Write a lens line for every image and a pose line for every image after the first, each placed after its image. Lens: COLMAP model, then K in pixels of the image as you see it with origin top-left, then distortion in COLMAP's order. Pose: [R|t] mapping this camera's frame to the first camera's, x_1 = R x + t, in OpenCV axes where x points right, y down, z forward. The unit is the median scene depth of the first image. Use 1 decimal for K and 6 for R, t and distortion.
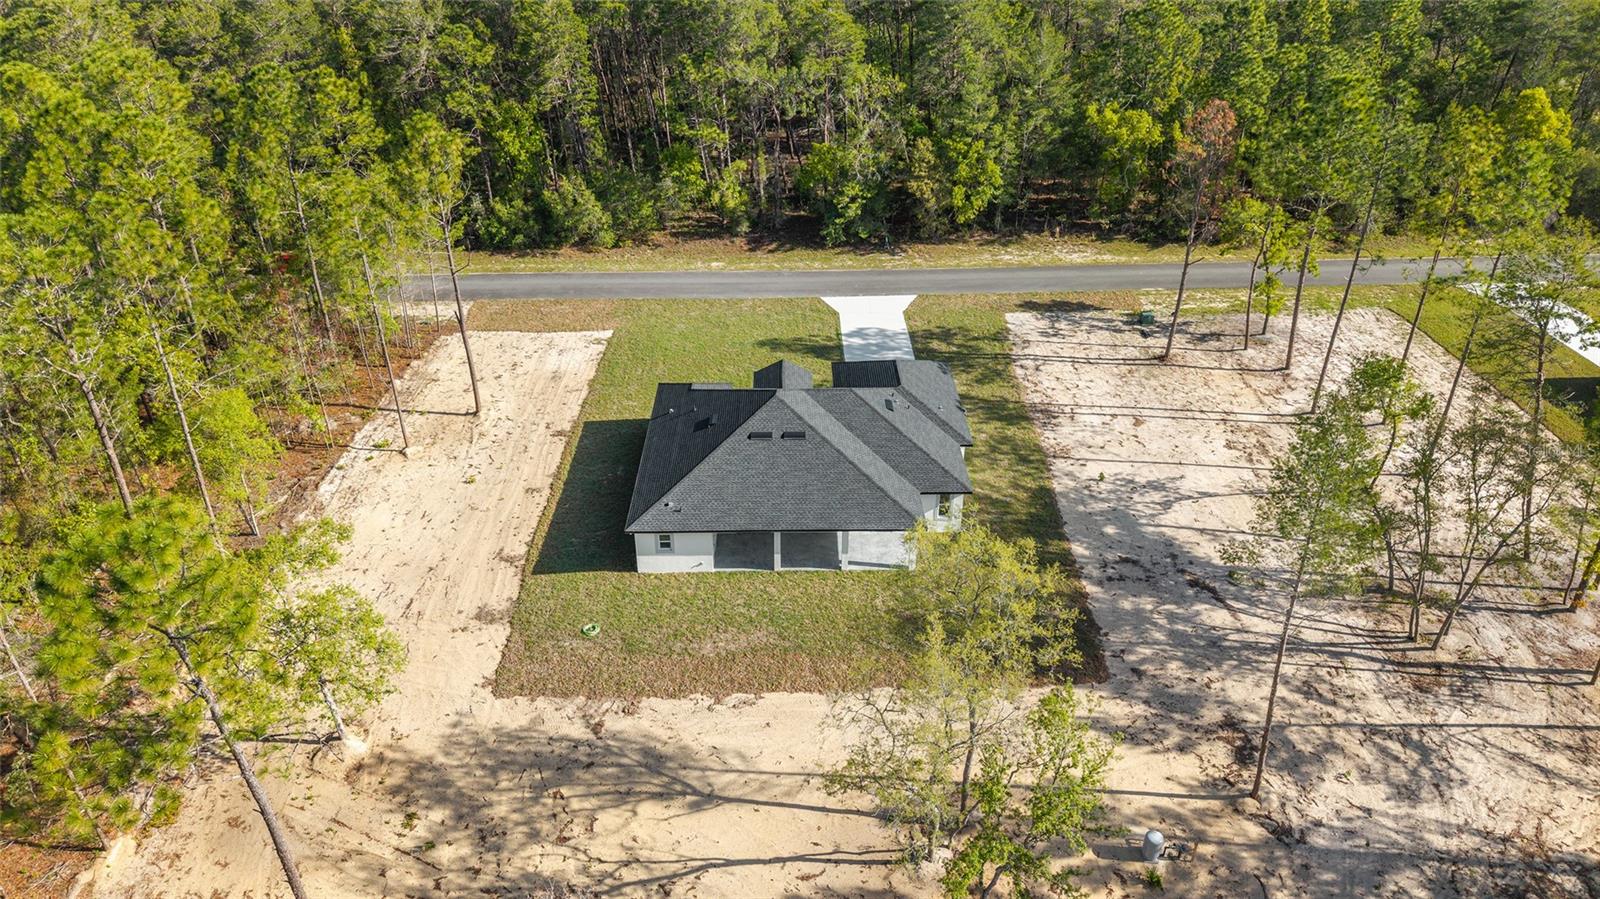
lens RADIAL K [[1068.0, 0, 805.5], [0, 1068.0, 448.0], [0, 0, 1]] dist [0.022189, -0.039654]
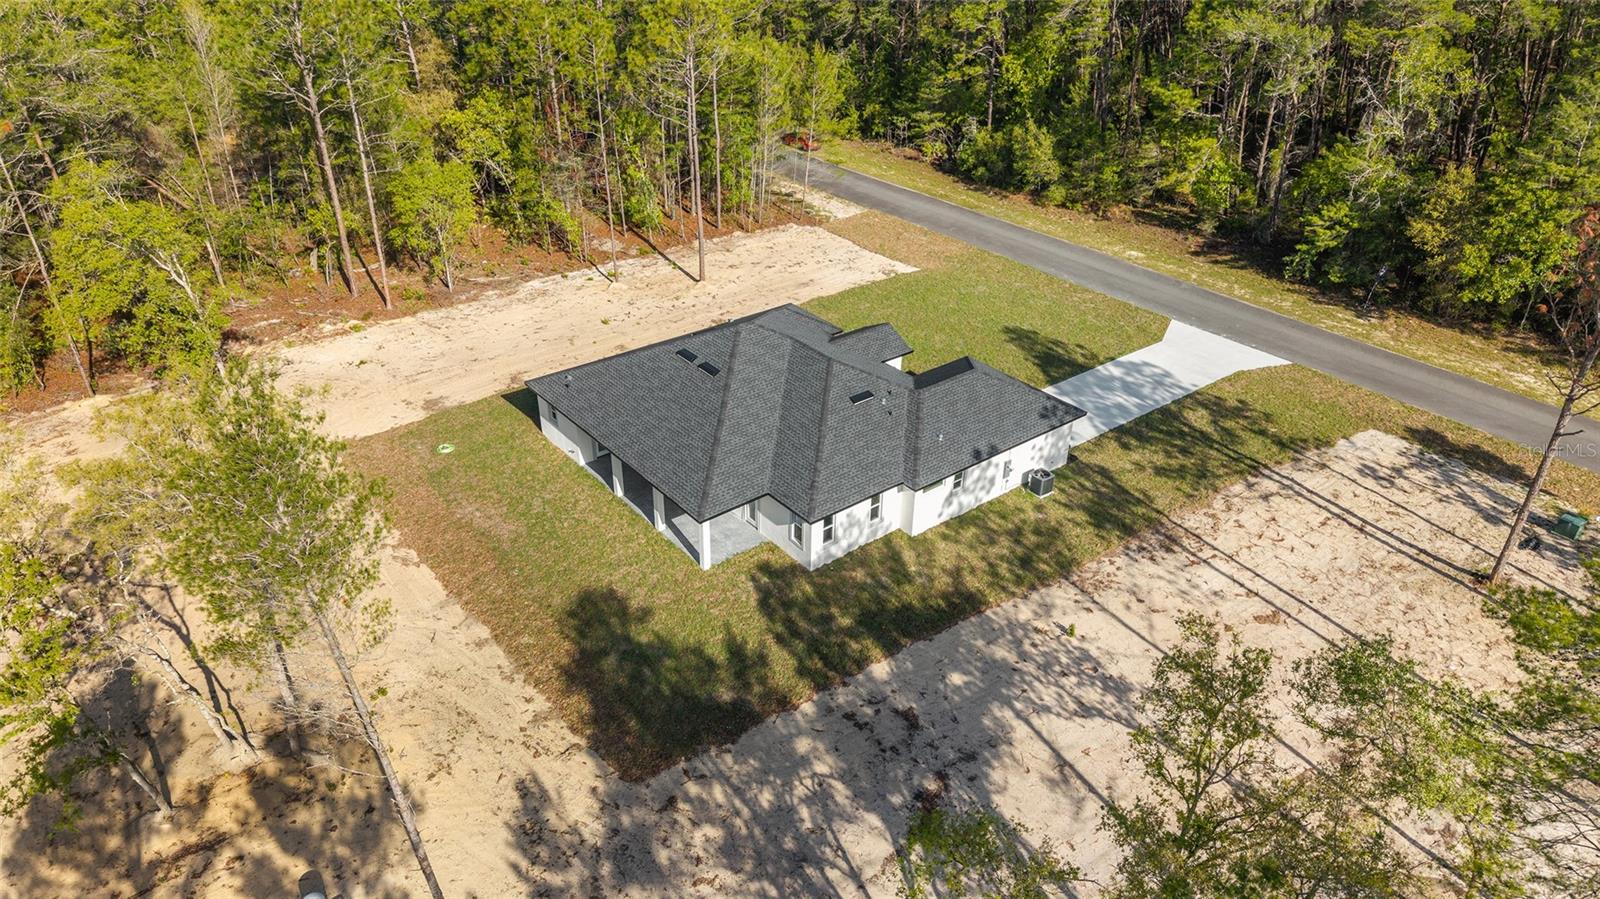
lens RADIAL K [[1068.0, 0, 803.6], [0, 1068.0, 455.5], [0, 0, 1]] dist [0.022189, -0.039654]
pose [[0.612679, 0.411875, -0.674525, 0.736039], [-0.403338, 0.896909, 0.181309, -0.156060], [0.679664, 0.160978, 0.715642, 0.517499]]
